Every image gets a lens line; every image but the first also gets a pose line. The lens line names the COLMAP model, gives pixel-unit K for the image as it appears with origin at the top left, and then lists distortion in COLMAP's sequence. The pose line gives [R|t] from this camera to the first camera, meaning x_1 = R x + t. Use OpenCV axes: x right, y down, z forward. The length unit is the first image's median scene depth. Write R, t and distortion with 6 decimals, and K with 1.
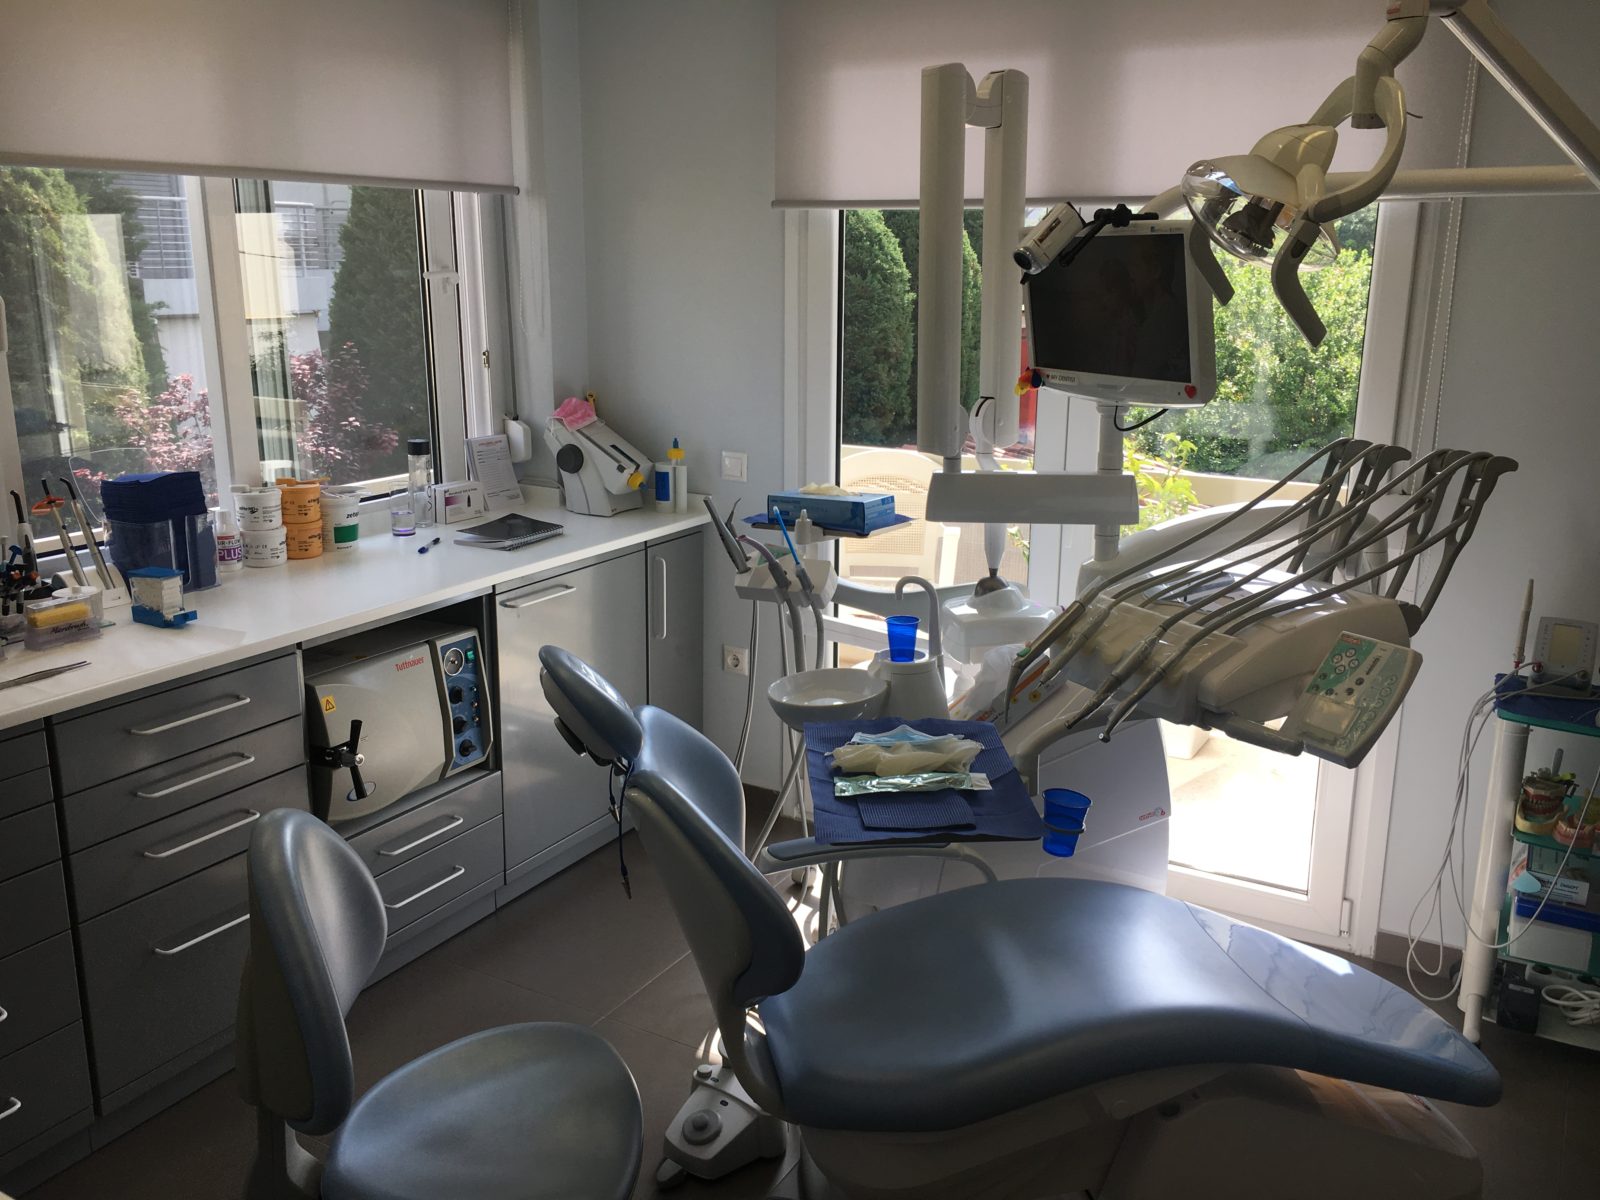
lens RADIAL K [[1388.1, 0, 805.7], [0, 1388.1, 594.6], [0, 0, 1]] dist [0.073331, -0.089864]
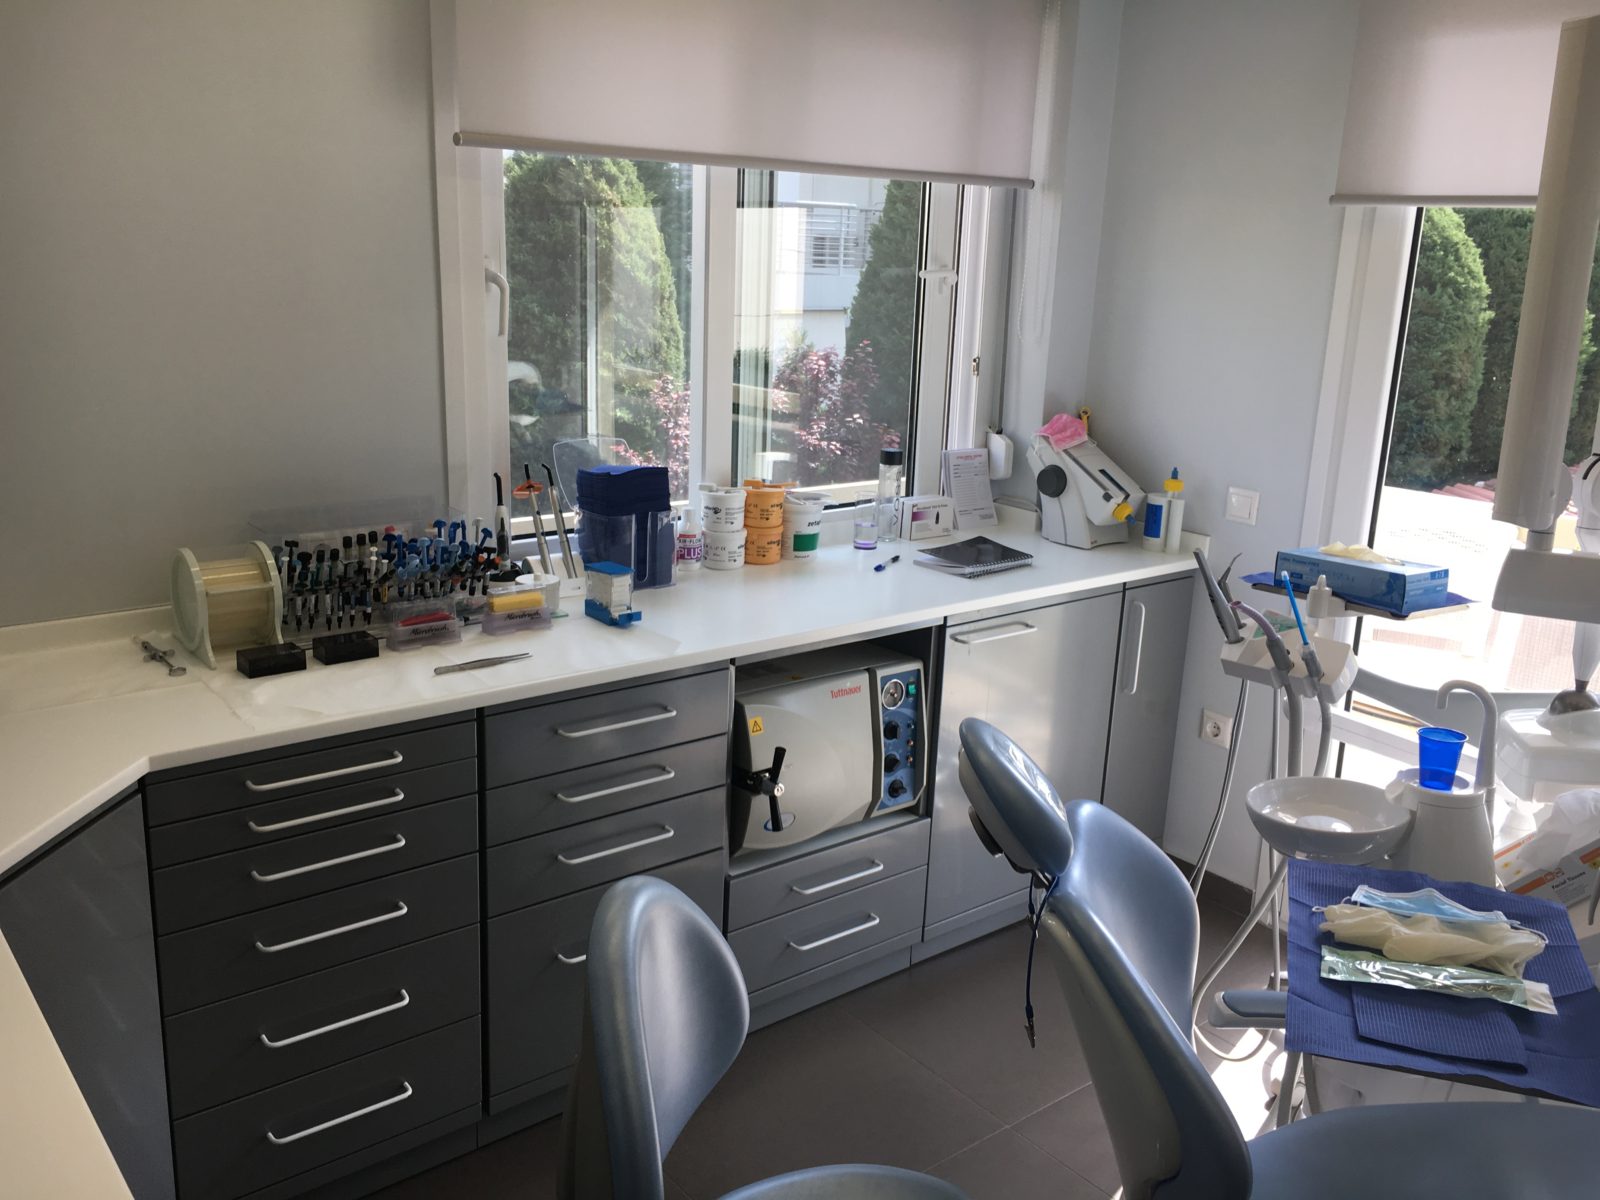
lens RADIAL K [[1388.1, 0, 791.1], [0, 1388.1, 601.1], [0, 0, 1]] dist [0.073331, -0.089864]
pose [[0.929395, 0.116498, -0.350219, -0.001552], [-0.115988, 0.992996, 0.022511, -0.026408], [0.350388, 0.019700, 0.936397, 0.121138]]
